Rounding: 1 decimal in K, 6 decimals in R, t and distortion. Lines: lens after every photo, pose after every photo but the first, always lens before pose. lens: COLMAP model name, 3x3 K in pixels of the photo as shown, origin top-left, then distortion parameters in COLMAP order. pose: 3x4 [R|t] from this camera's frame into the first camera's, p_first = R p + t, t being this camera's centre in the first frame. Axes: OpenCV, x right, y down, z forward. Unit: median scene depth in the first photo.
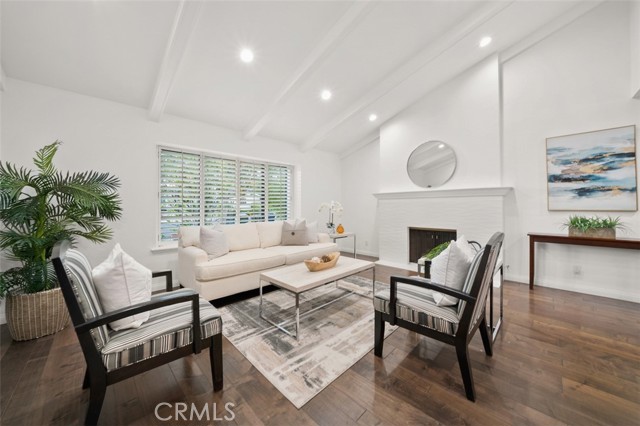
lens RADIAL K [[229.0, 0, 313.9], [0, 229.0, 203.6], [0, 0, 1]] dist [-0.015009, -0.000382]
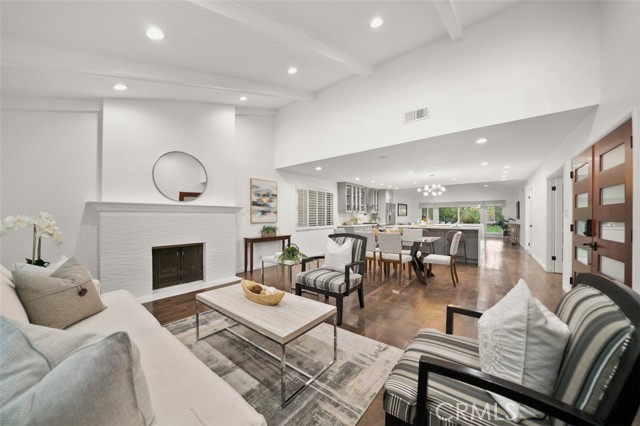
lens RADIAL K [[229.0, 0, 315.5], [0, 229.0, 215.8], [0, 0, 1]] dist [-0.015009, -0.000382]
pose [[-0.143776, 0.010835, 0.989551, -0.711597], [-0.008478, 0.999890, -0.012180, -0.005331], [-0.989574, -0.010140, -0.143668, 0.848493]]
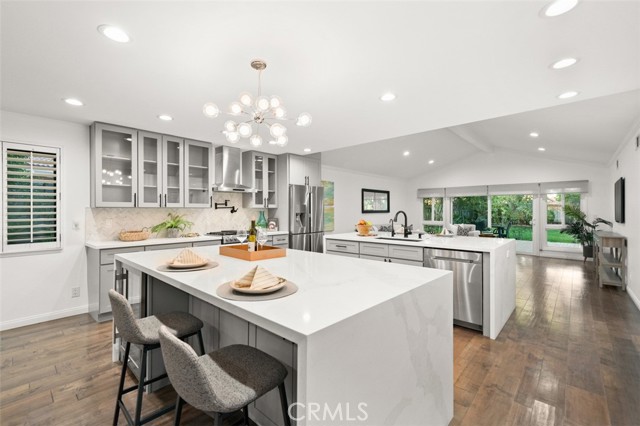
lens RADIAL K [[284.9, 0, 316.2], [0, 284.9, 209.9], [0, 0, 1]] dist [0.012275, 0.001371]
pose [[-0.070389, 0.009403, 0.997475, 0.643134], [-0.010984, 0.999888, -0.010200, -0.064673], [-0.997459, -0.011674, -0.070278, -0.747479]]
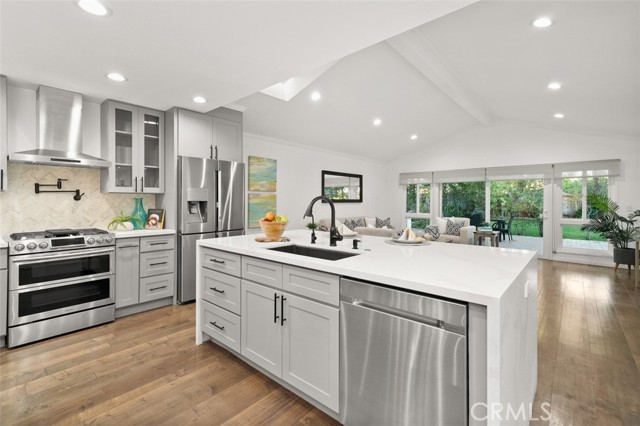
lens RADIAL K [[293.2, 0, 316.1], [0, 293.2, 201.2], [0, 0, 1]] dist [0.012350, 0.001675]
pose [[-0.086013, 0.006637, 0.996272, 1.252975], [-0.014842, 0.999858, -0.007942, -0.059685], [-0.996183, -0.015470, -0.085903, -1.180314]]
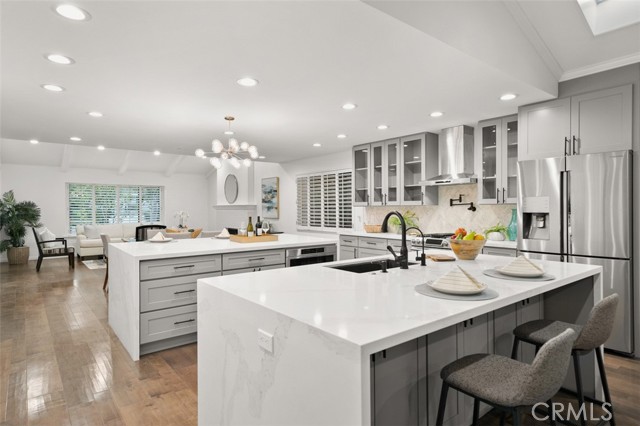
lens RADIAL K [[362.6, 0, 317.7], [0, 362.6, 212.4], [0, 0, 1]] dist [0.007583, -0.000093]
pose [[0.996521, 0.002364, -0.083311, 1.899907], [-0.000357, 0.999710, 0.024090, -0.093883], [0.083344, -0.023976, 0.996232, -2.129895]]
